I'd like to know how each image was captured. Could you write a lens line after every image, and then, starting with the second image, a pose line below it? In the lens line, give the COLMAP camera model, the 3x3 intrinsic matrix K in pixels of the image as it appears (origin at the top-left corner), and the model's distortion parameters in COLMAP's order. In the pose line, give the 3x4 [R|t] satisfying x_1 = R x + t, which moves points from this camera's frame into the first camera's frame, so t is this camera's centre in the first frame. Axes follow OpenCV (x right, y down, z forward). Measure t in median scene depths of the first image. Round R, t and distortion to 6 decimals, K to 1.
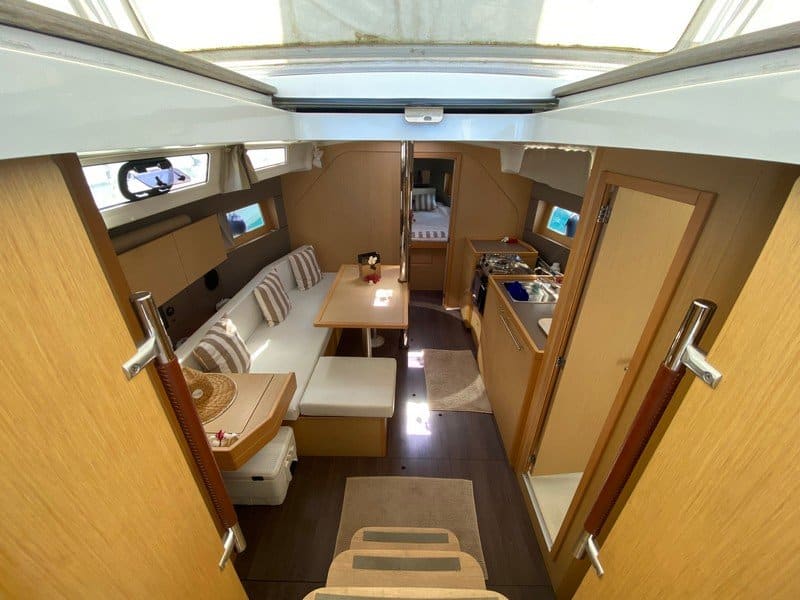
lens RADIAL K [[321.6, 0, 398.1], [0, 321.6, 297.8], [0, 0, 1]] dist [0.014153, -0.018371]
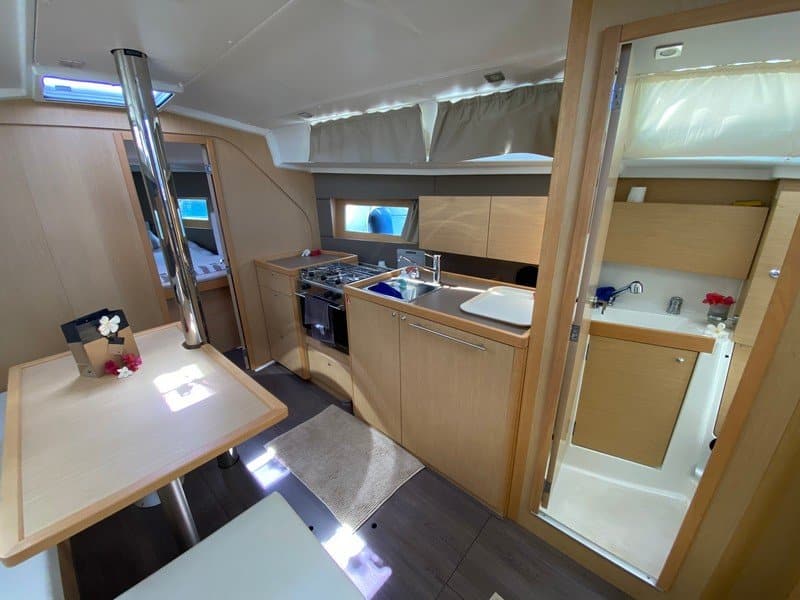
lens RADIAL K [[323.8, 0, 406.4], [0, 323.8, 297.5], [0, 0, 1]] dist [0.019765, -0.018040]
pose [[0.652365, -0.271446, 0.707628, -0.118745], [0.361507, 0.932054, 0.024261, -0.013387], [-0.666133, 0.239985, 0.706169, 0.389284]]
